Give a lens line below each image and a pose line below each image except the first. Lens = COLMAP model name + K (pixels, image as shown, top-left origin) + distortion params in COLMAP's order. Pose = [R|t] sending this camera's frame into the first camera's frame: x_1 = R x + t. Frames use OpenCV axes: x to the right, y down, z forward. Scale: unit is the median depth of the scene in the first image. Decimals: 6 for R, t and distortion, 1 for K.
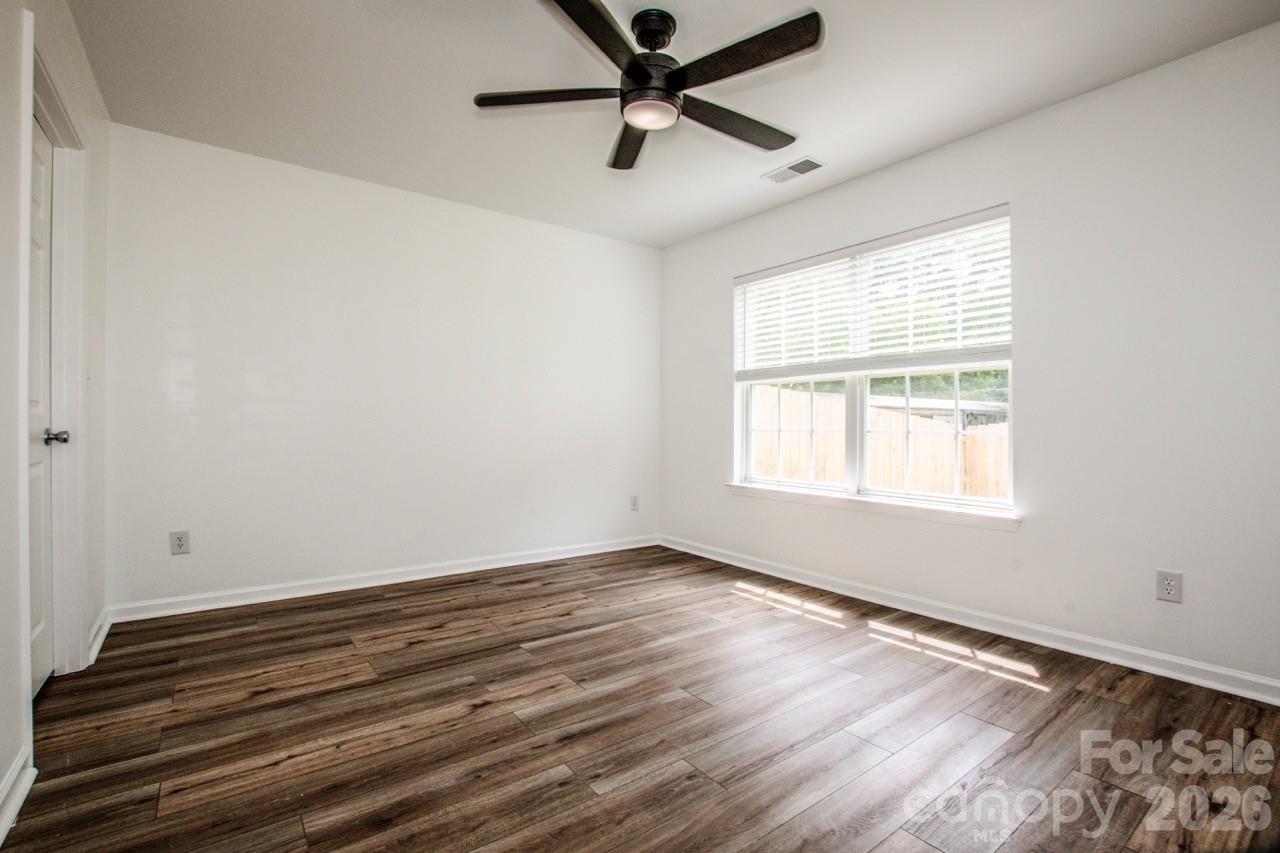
lens RADIAL K [[569.6, 0, 602.4], [0, 569.6, 427.5], [0, 0, 1]] dist [-0.027544, 0.000320]
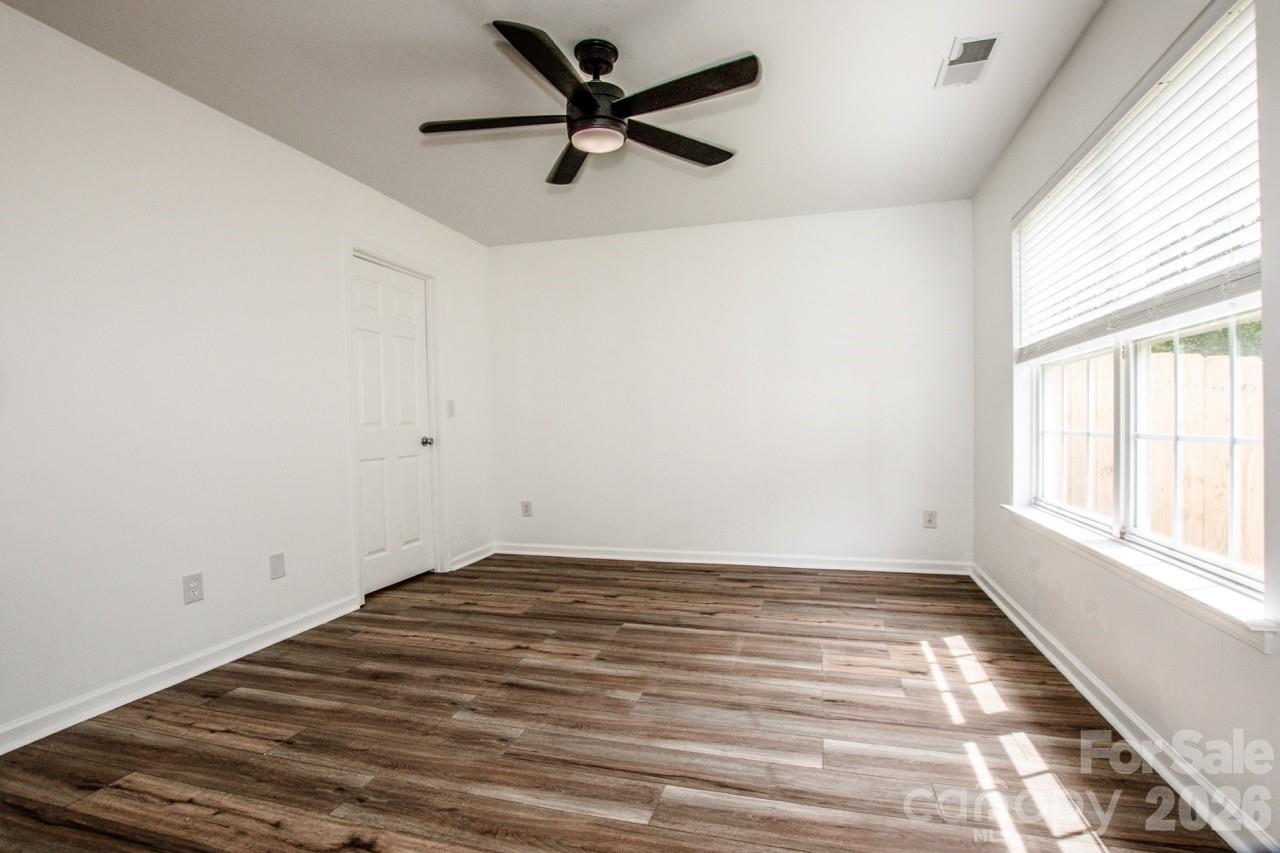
lens RADIAL K [[571.7, 0, 656.4], [0, 571.7, 430.9], [0, 0, 1]] dist [-0.032570, 0.000902]
pose [[0.639639, -0.008828, -0.768625, 0.731080], [0.018146, 0.999829, 0.003617, -0.007465], [0.768461, -0.016261, 0.639690, 0.297093]]
